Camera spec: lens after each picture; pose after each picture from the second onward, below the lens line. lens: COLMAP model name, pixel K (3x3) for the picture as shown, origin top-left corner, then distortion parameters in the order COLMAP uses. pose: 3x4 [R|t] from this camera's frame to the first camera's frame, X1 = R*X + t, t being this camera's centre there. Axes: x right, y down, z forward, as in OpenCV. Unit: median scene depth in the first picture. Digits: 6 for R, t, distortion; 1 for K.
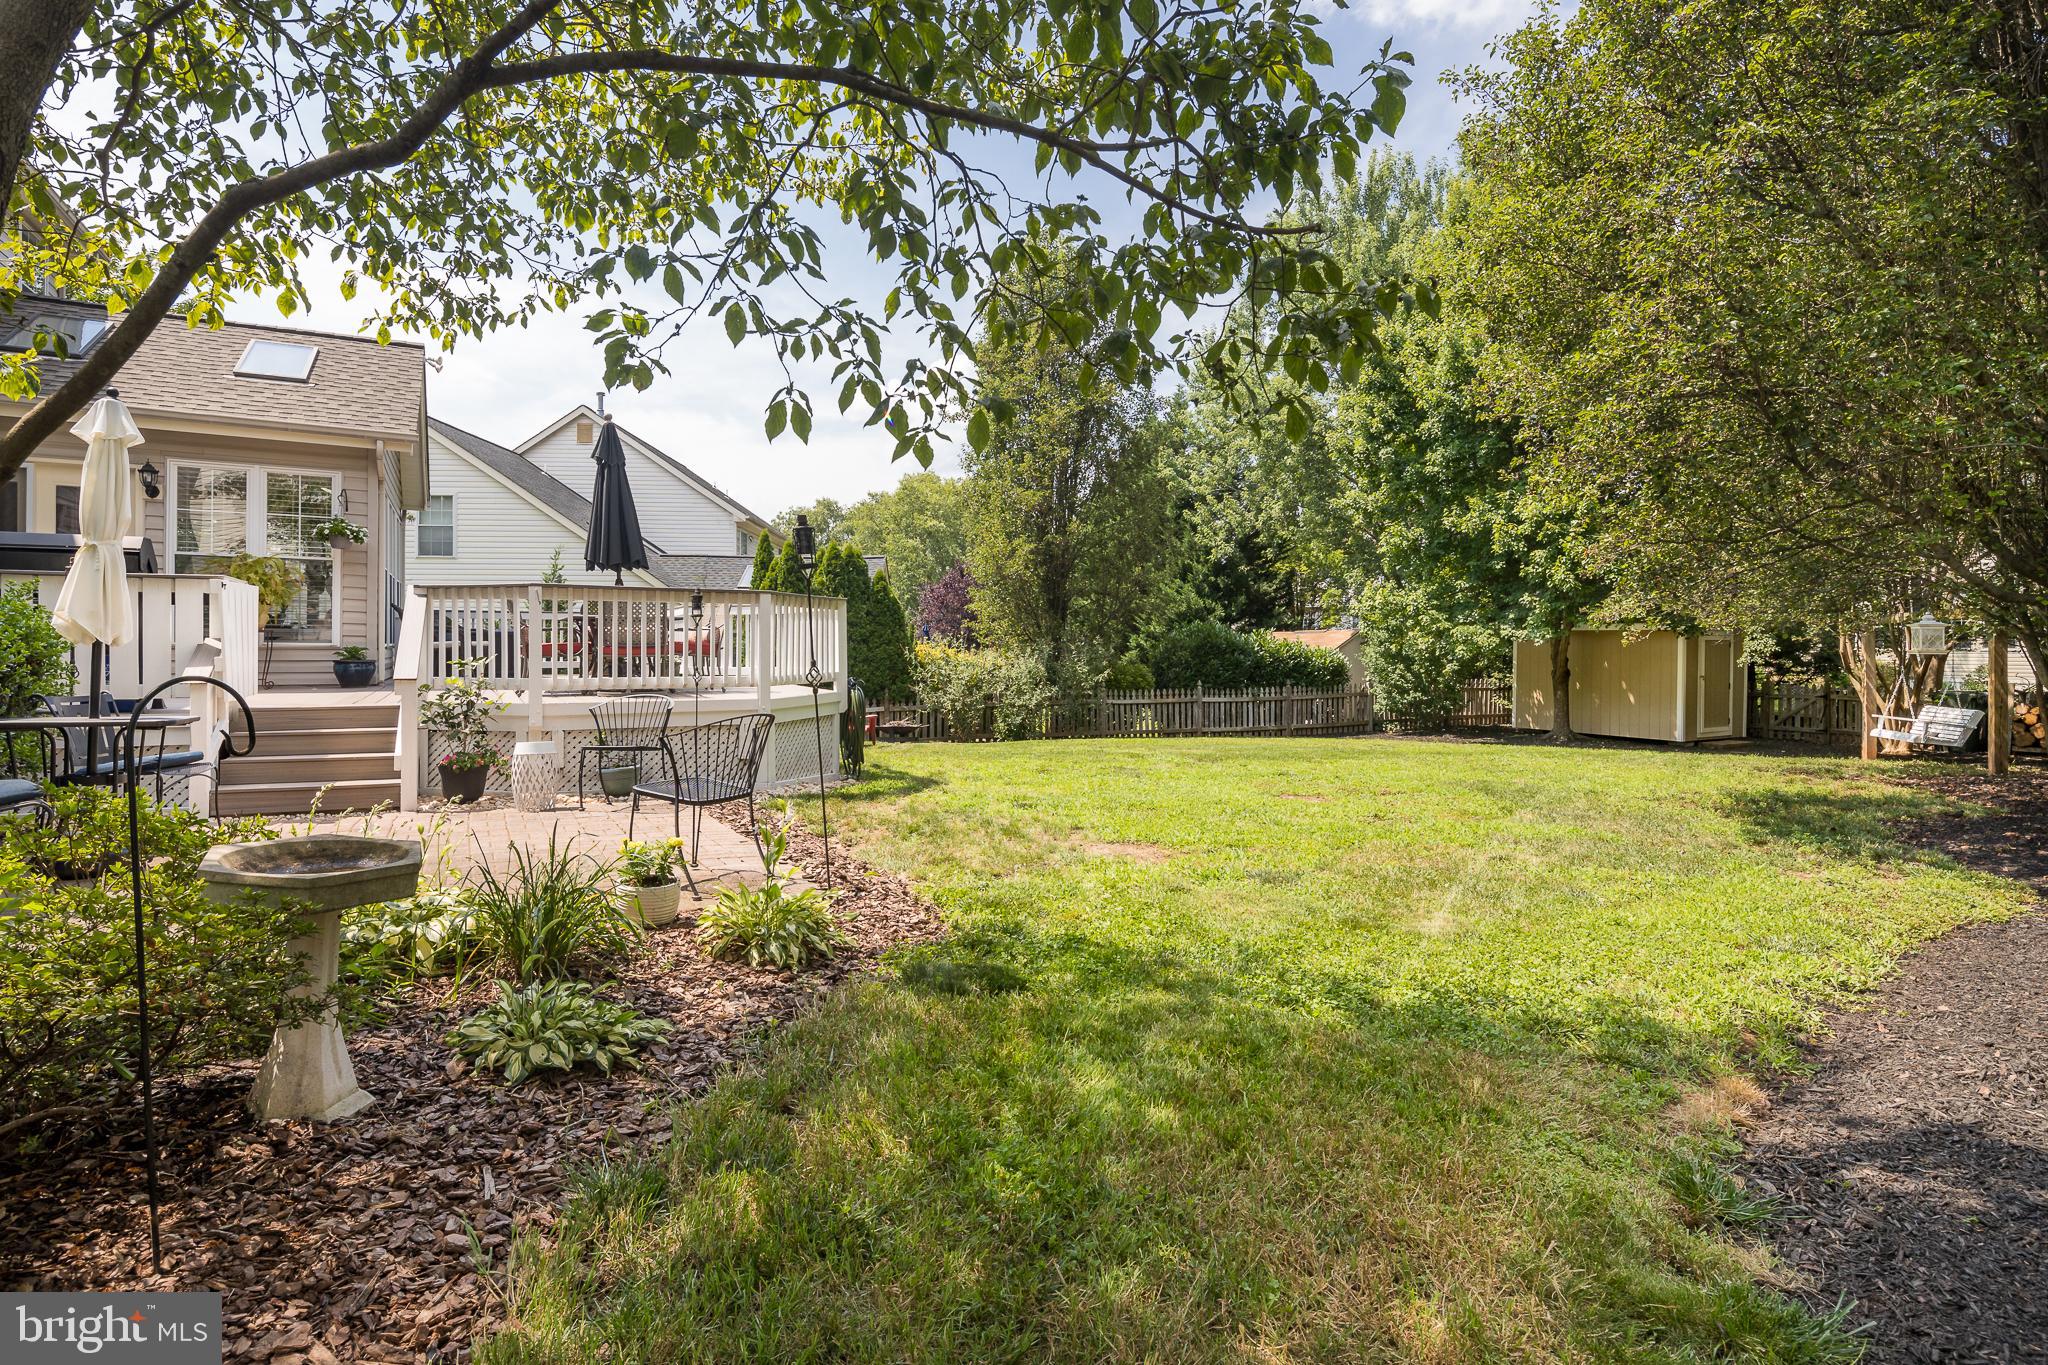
lens RADIAL K [[1005.5, 0, 1024.9], [0, 1005.5, 652.6], [0, 0, 1]] dist [-0.000079, -0.000060]
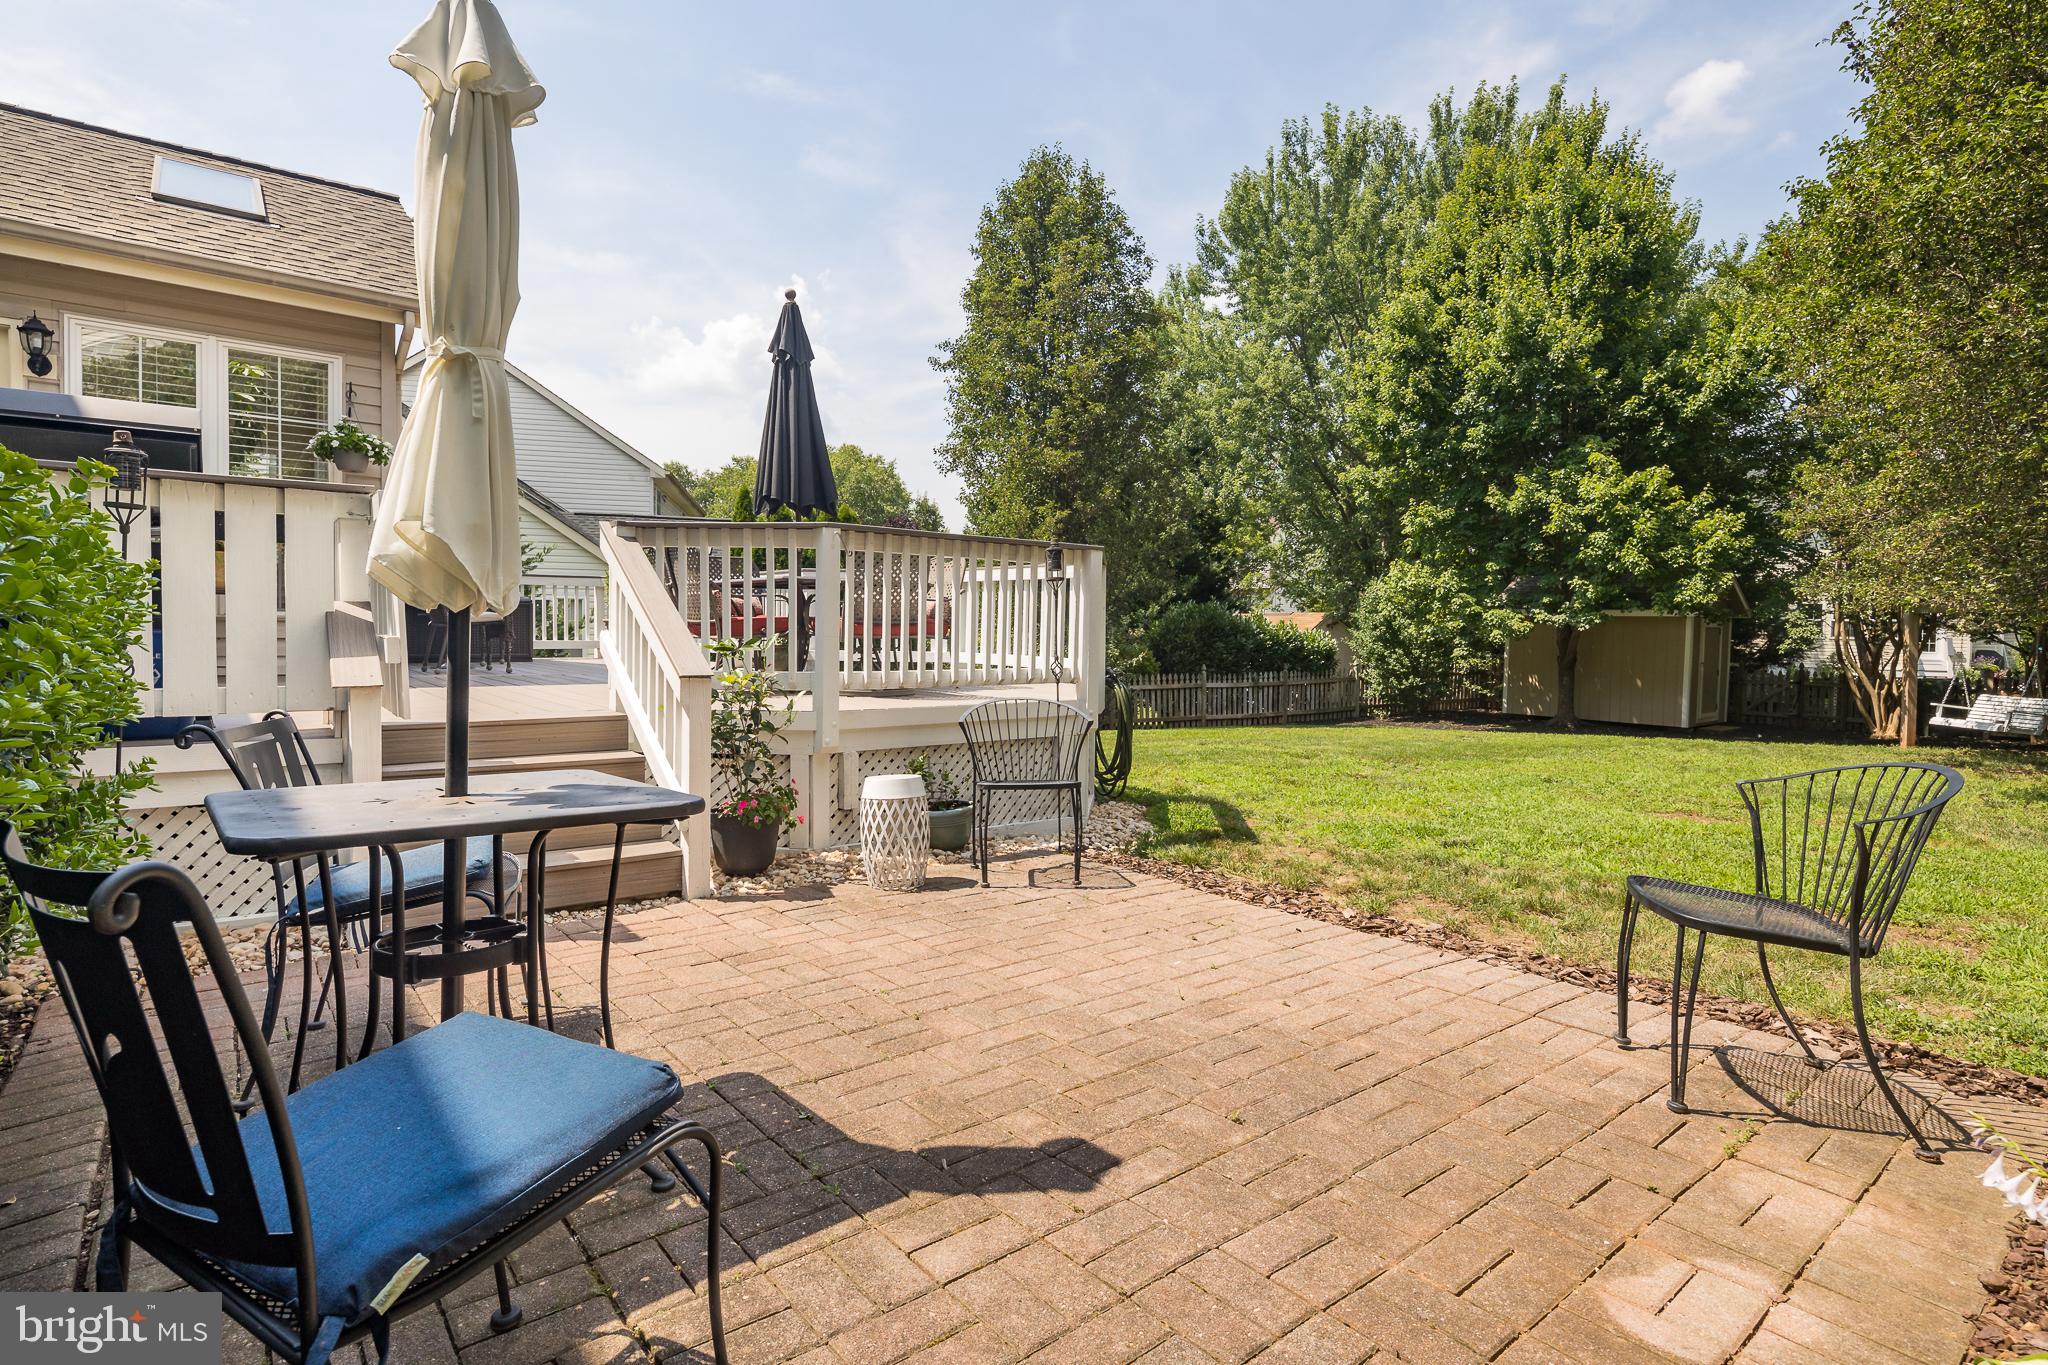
lens RADIAL K [[998.8, 0, 1020.1], [0, 998.8, 669.0], [0, 0, 1]] dist [-0.000239, -0.000374]
pose [[0.984510, 0.002992, 0.175304, -0.202672], [-0.009492, 0.999298, 0.036249, -0.000311], [-0.175072, -0.037352, 0.983847, 0.149680]]
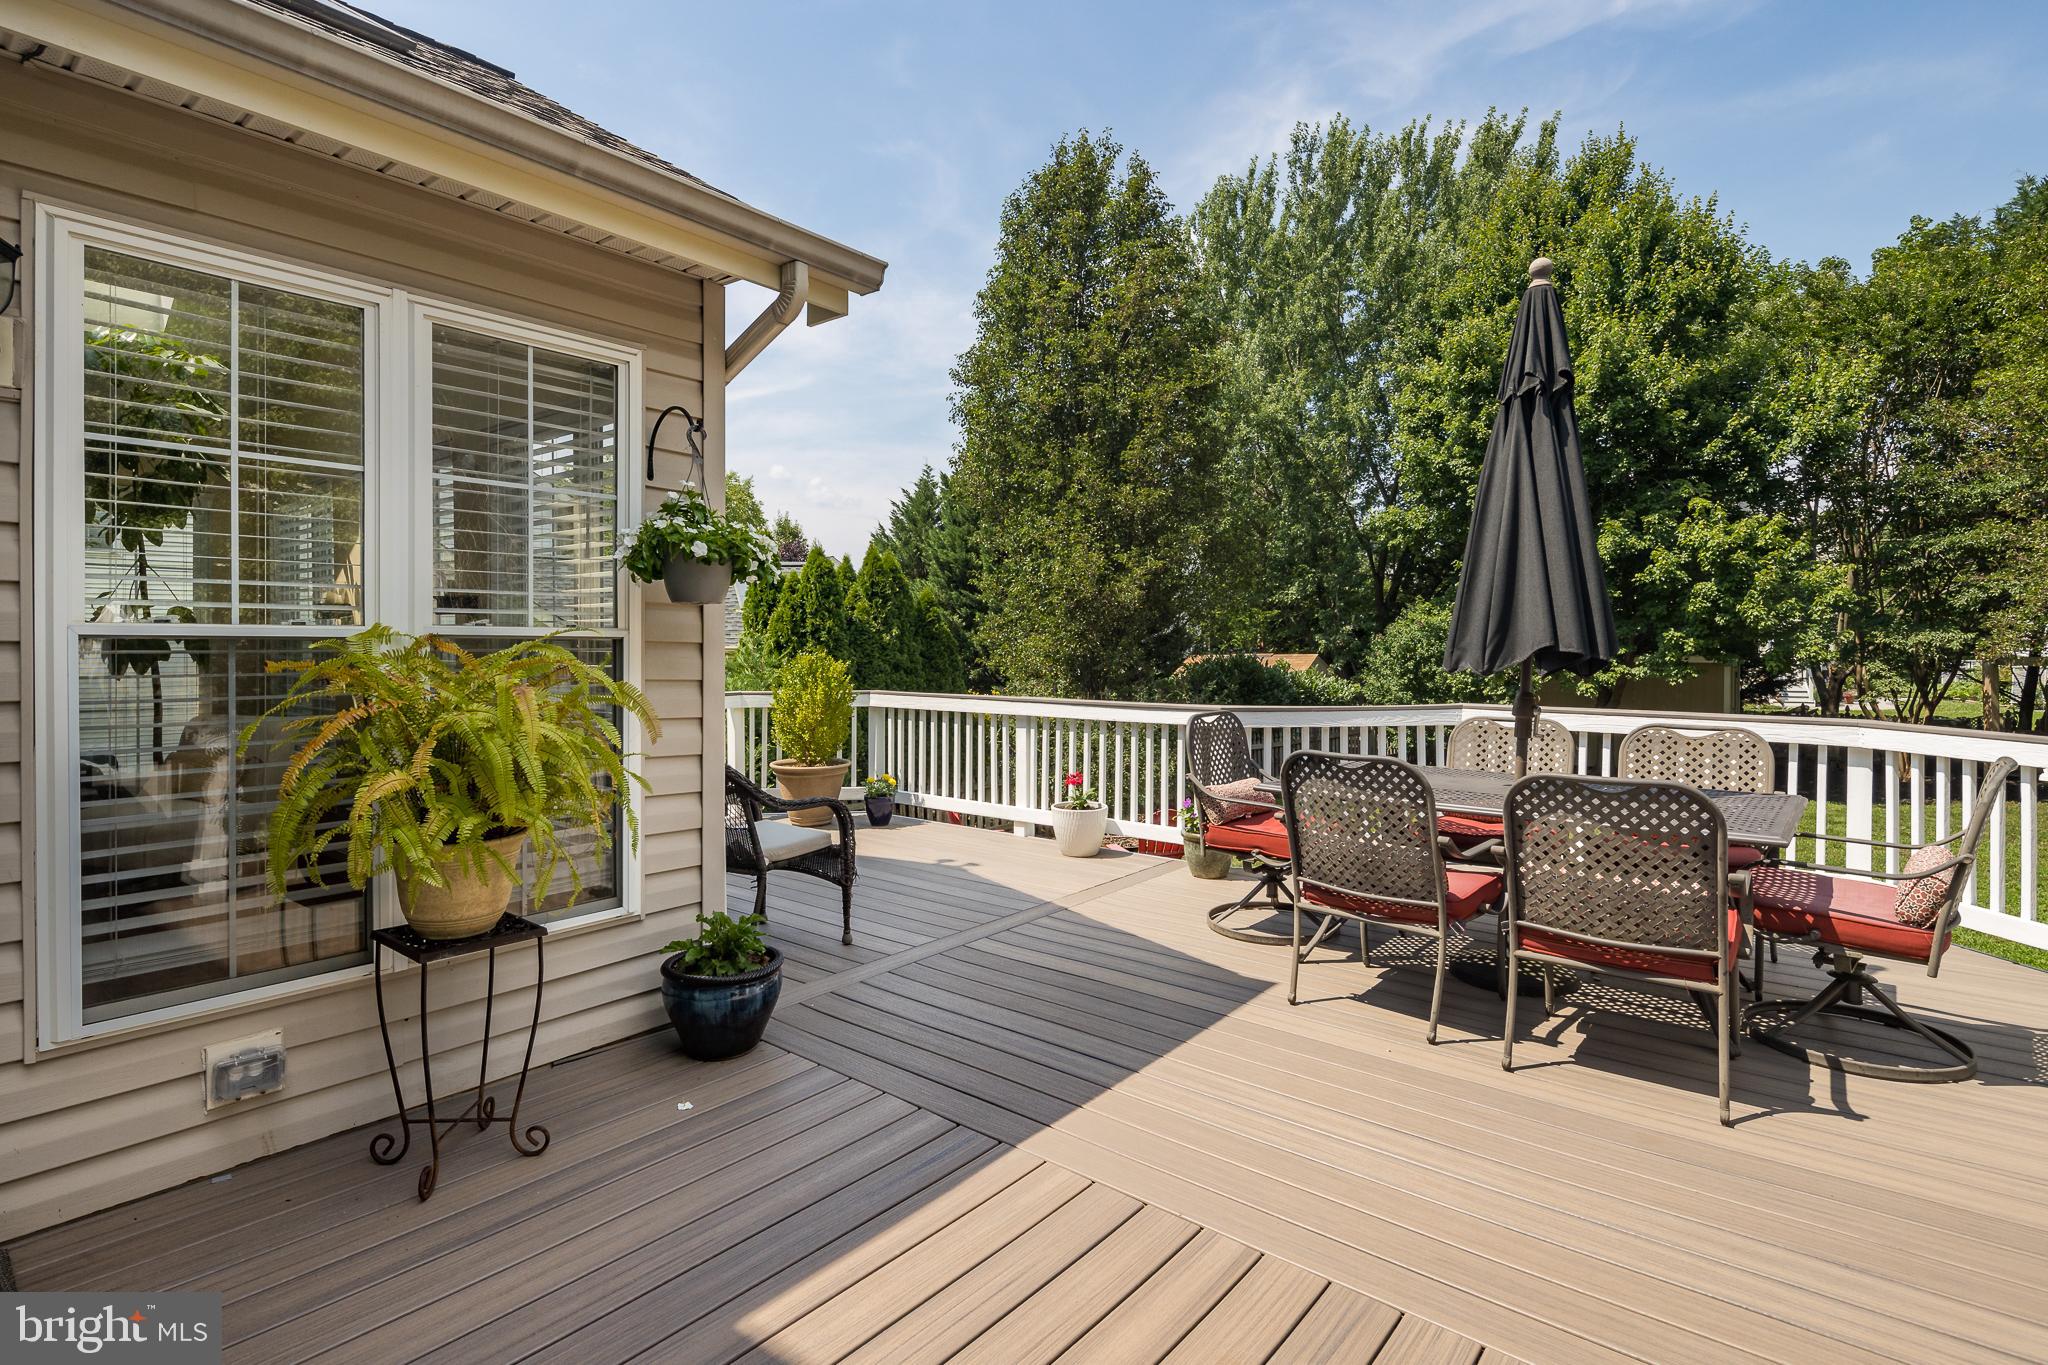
lens RADIAL K [[1005.5, 0, 1024.9], [0, 1005.5, 652.6], [0, 0, 1]] dist [-0.000079, -0.000060]
pose [[0.926325, -0.013067, 0.376498, -0.397571], [0.011201, 0.999912, 0.007145, -0.051908], [-0.376558, -0.002401, 0.926390, 0.389974]]
